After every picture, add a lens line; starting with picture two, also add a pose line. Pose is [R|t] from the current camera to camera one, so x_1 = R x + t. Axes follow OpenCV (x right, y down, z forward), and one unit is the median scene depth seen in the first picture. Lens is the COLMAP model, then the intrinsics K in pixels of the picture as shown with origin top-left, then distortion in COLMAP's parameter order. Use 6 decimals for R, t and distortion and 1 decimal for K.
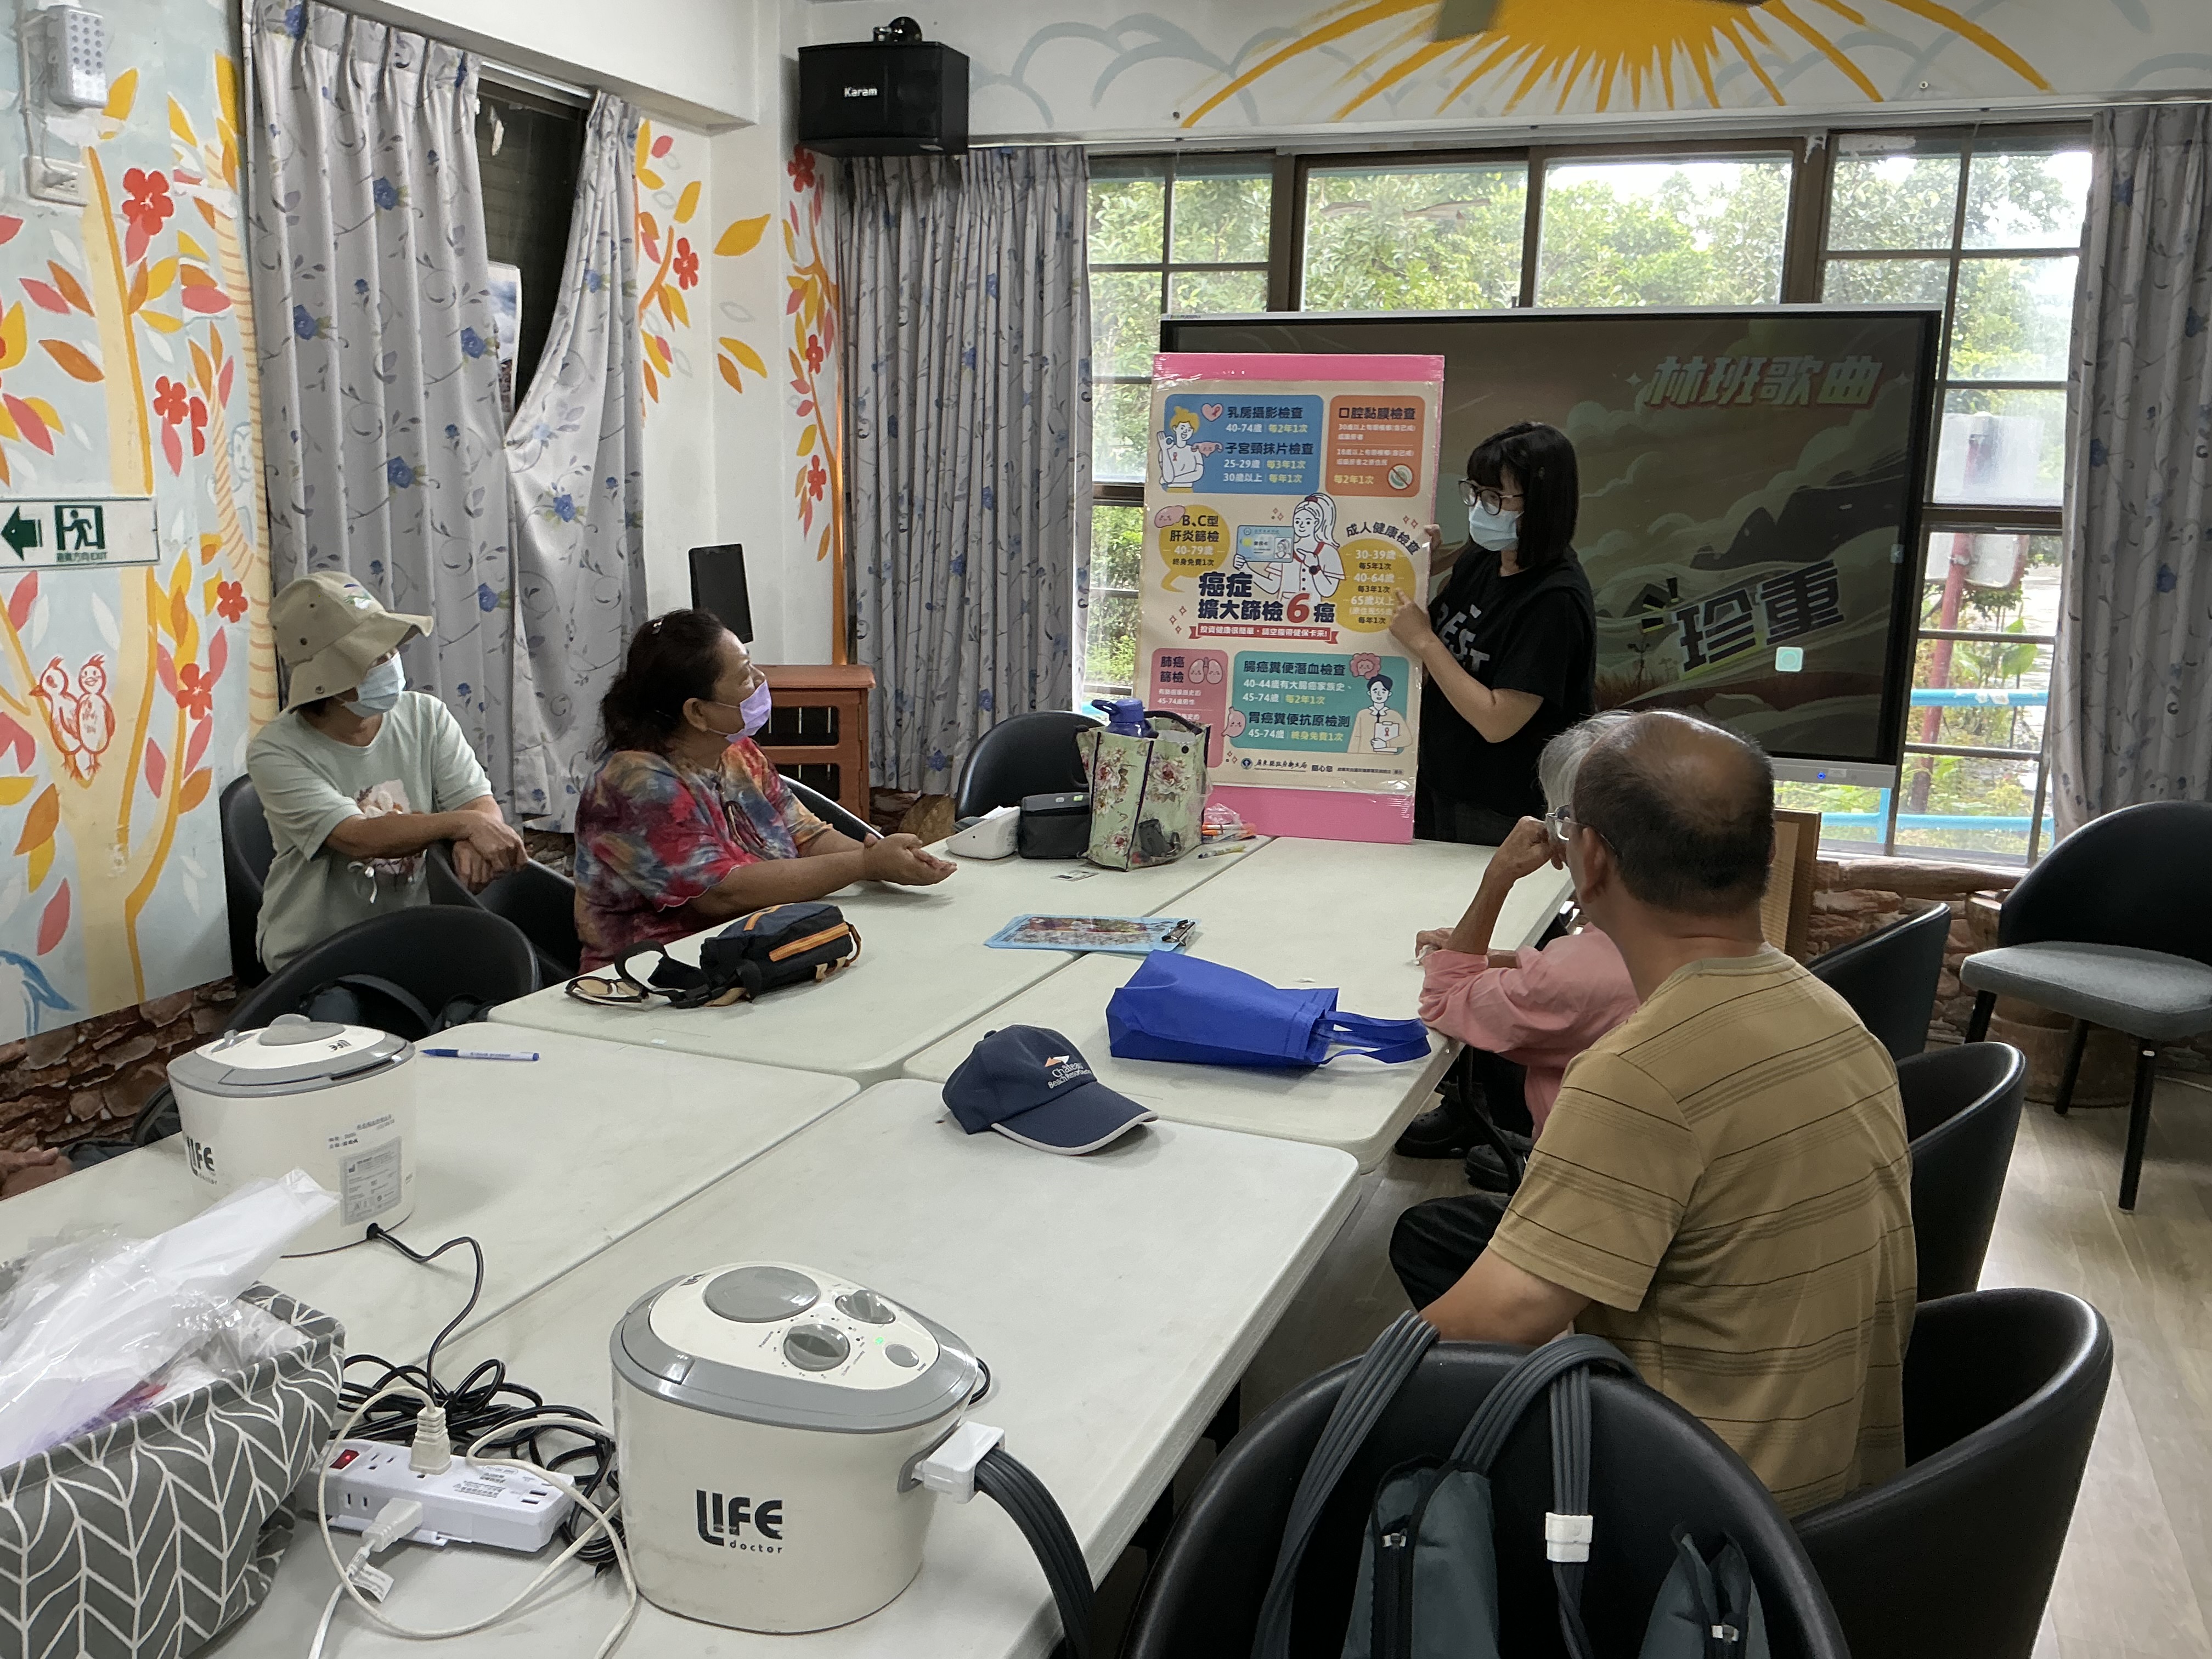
lens RADIAL K [[1856.3, 0, 1105.3], [0, 1856.3, 834.0], [0, 0, 1]] dist [0.137575, -0.242069]
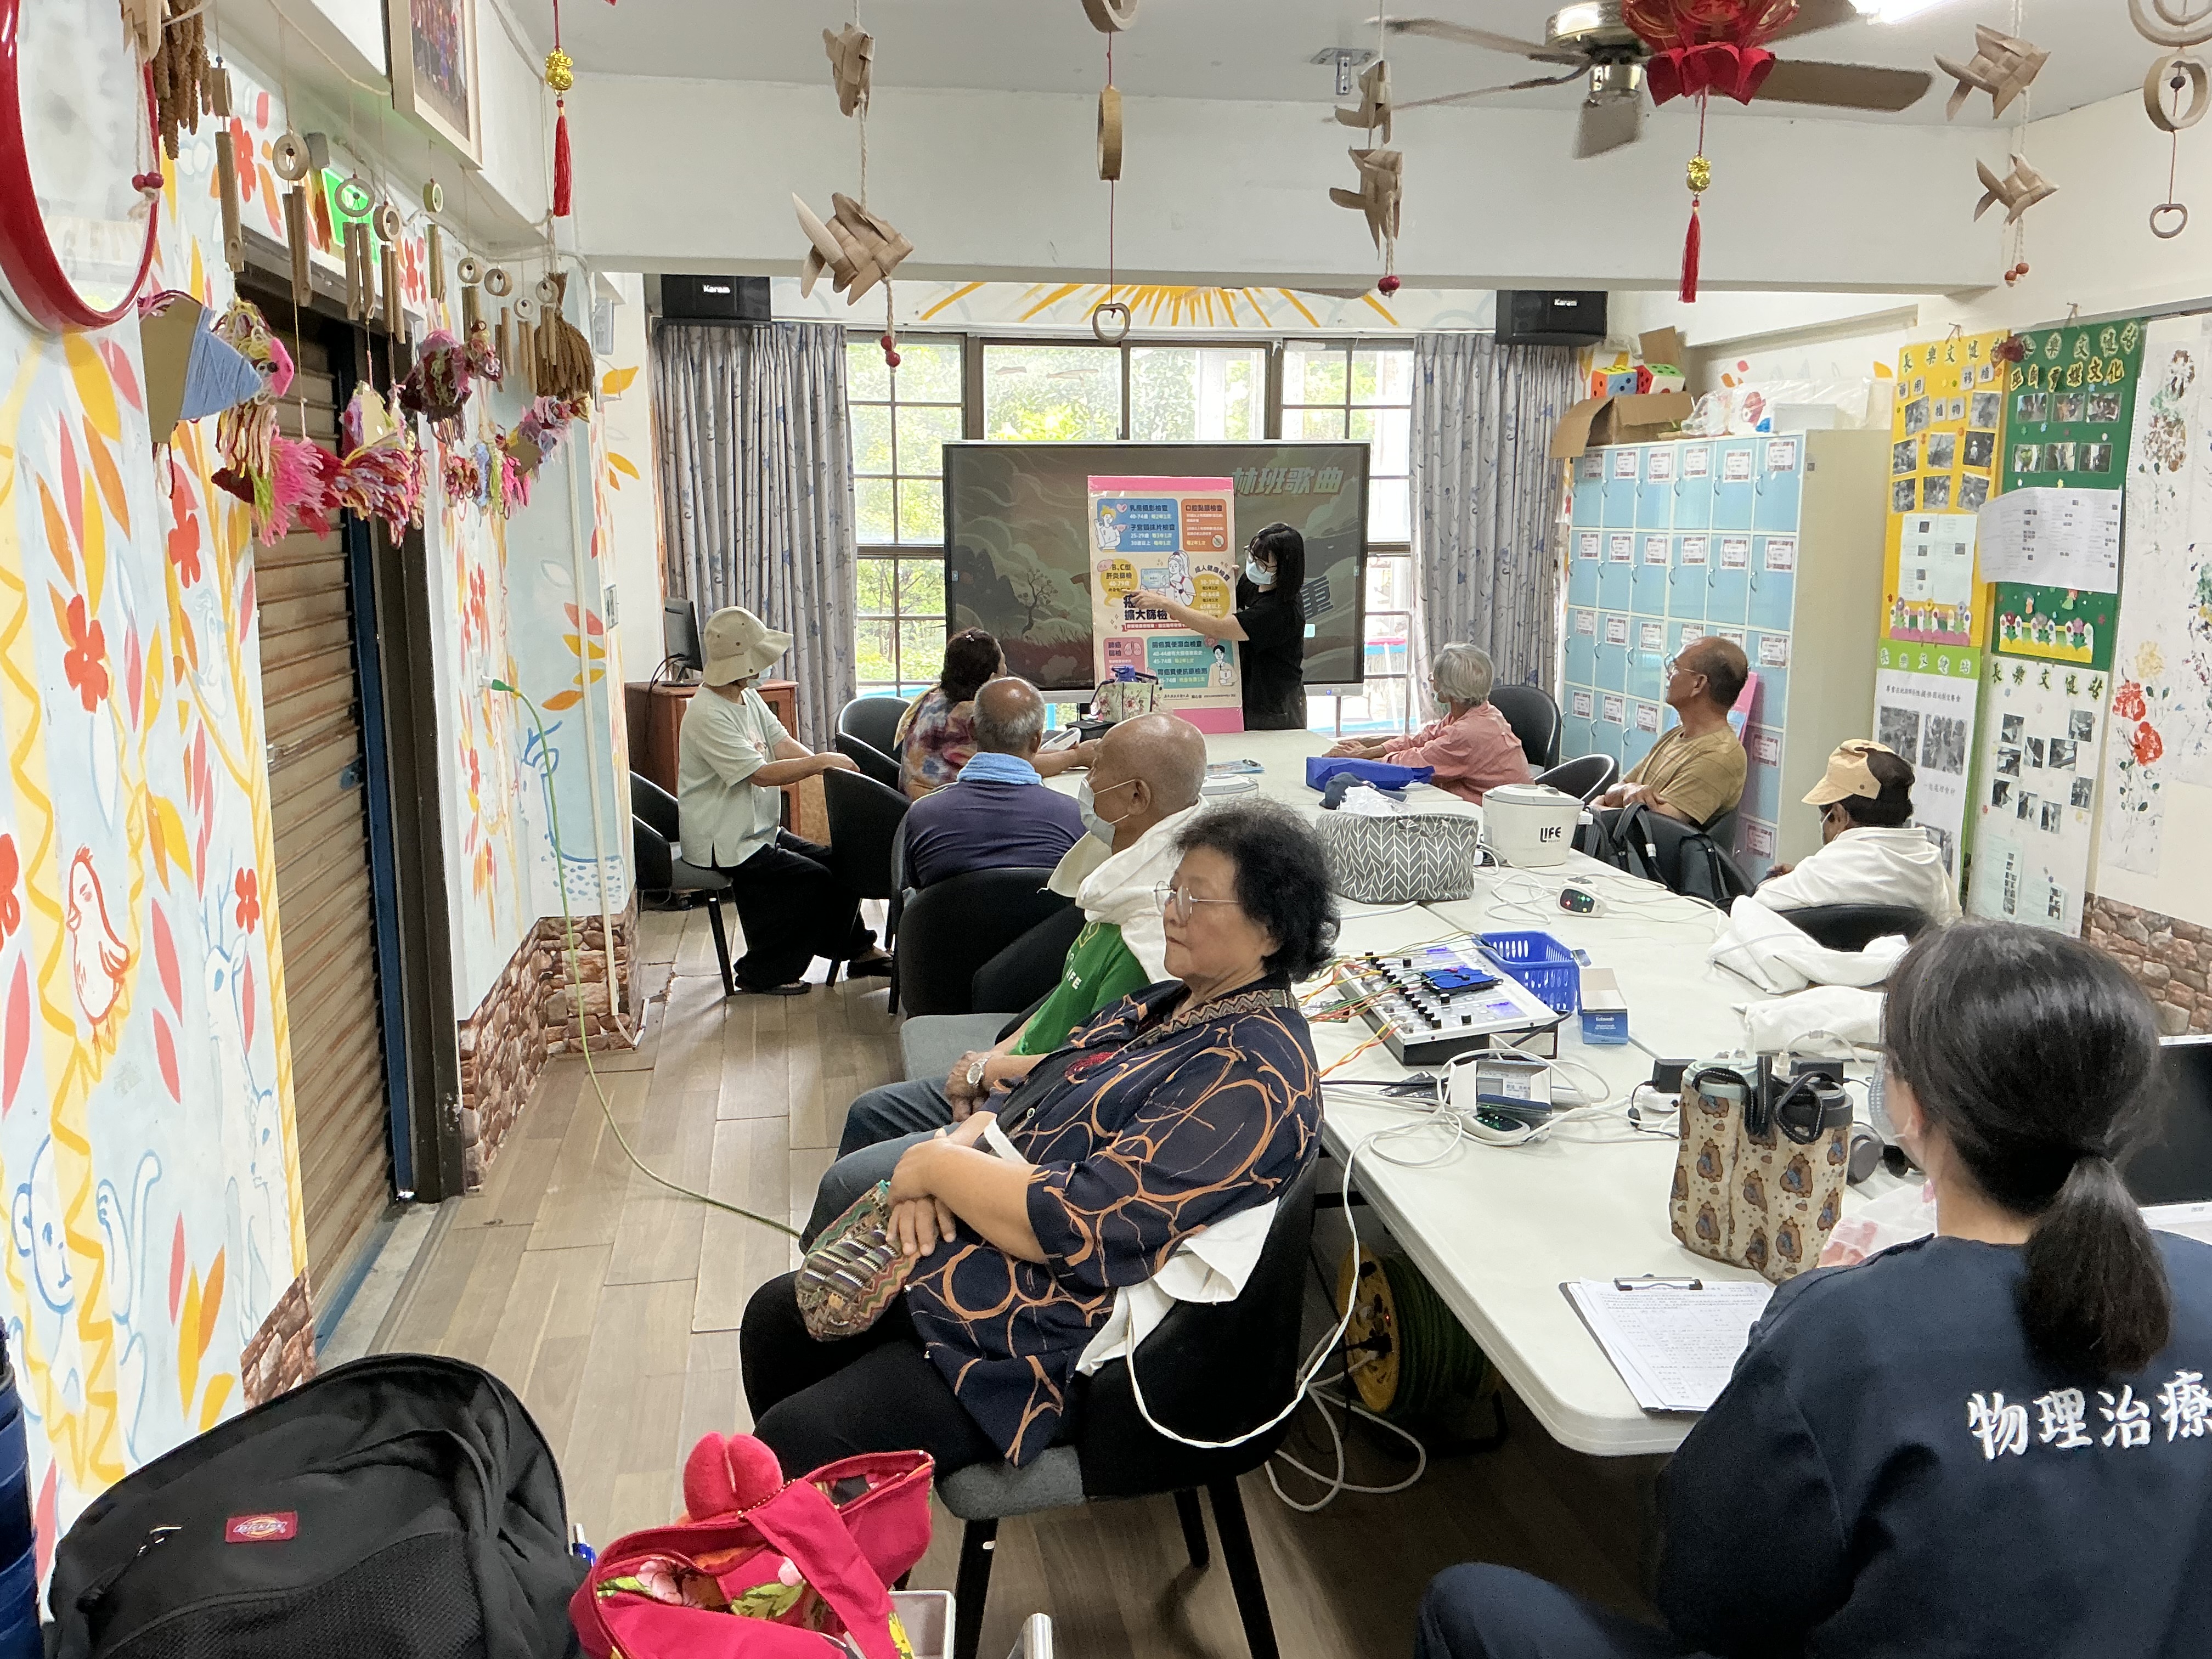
lens RADIAL K [[1809.8, 0, 1101.4], [0, 1809.8, 836.3], [0, 0, 1]] dist [0.117180, -0.234945]
pose [[0.851128, -0.117572, 0.511622, -0.733780], [0.123841, 0.992059, 0.021957, 0.041698], [-0.510141, 0.044671, 0.858930, -0.405478]]
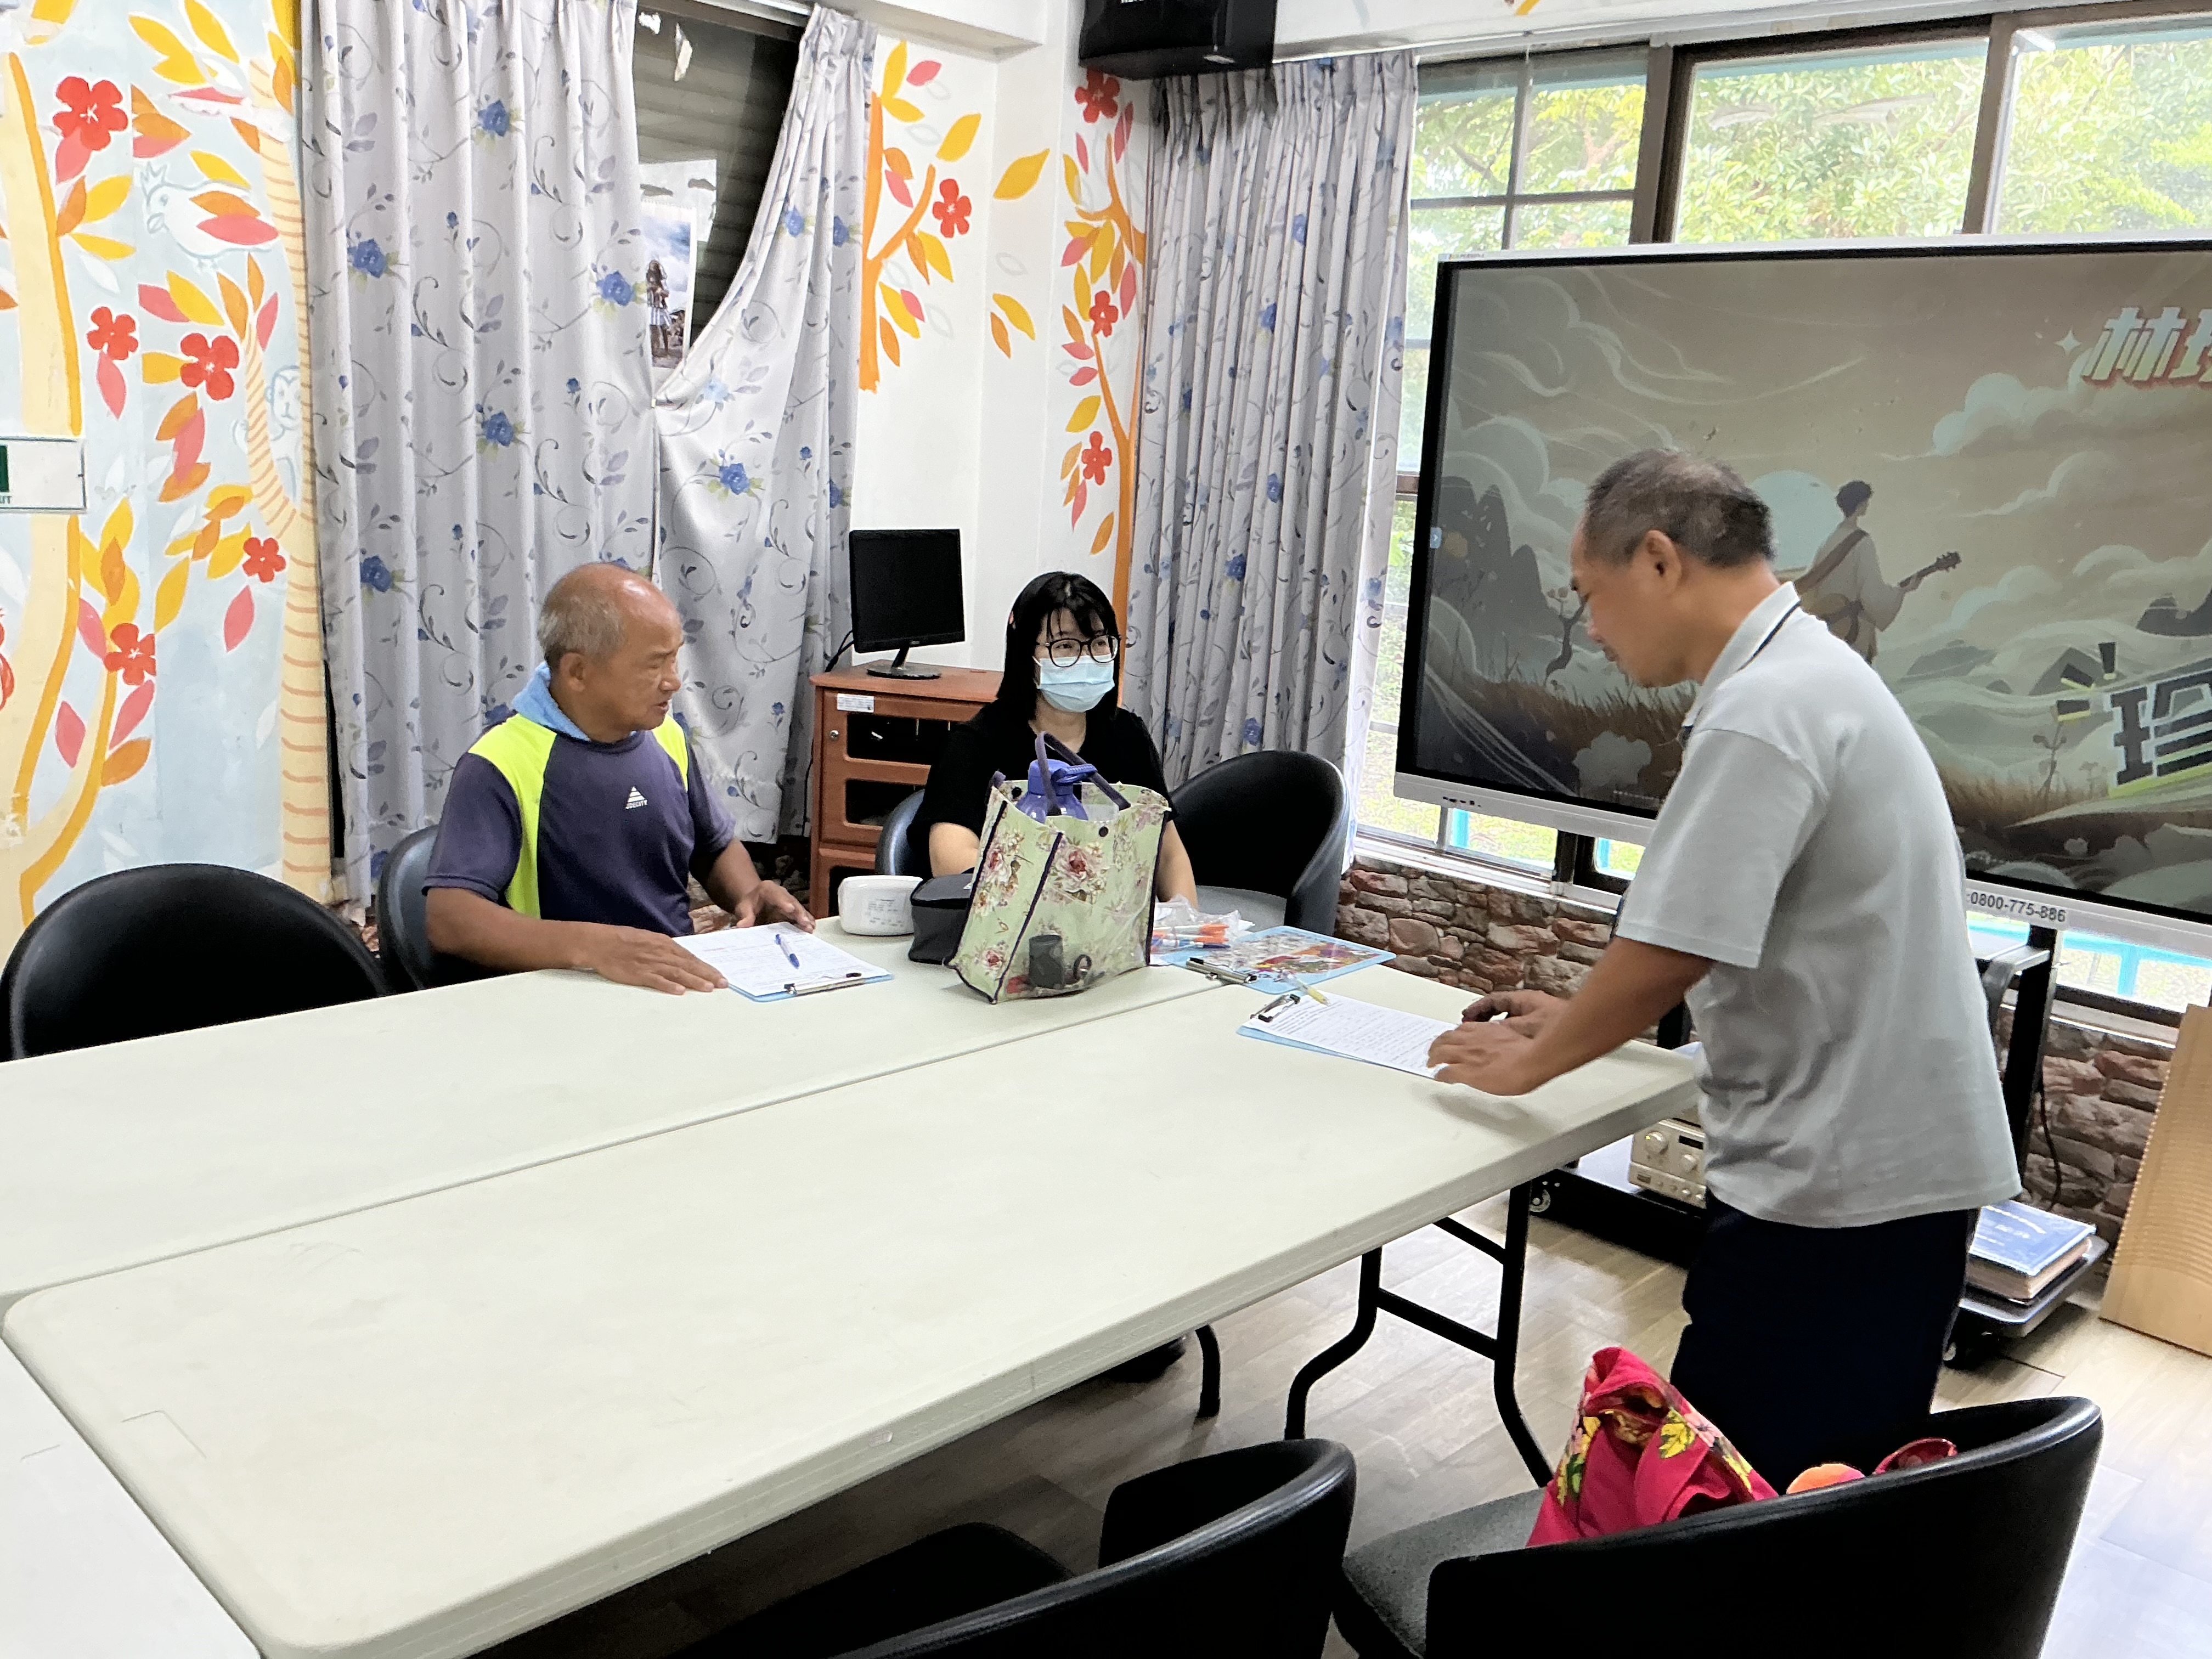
lens RADIAL K [[1851.2, 0, 1105.2], [0, 1851.2, 838.4], [0, 0, 1]] dist [0.112961, -0.200770]
pose [[0.921479, 0.108933, -0.372841, 0.232055], [-0.107715, 0.993888, 0.024165, -0.046002], [0.373195, 0.017893, 0.927580, 0.258277]]
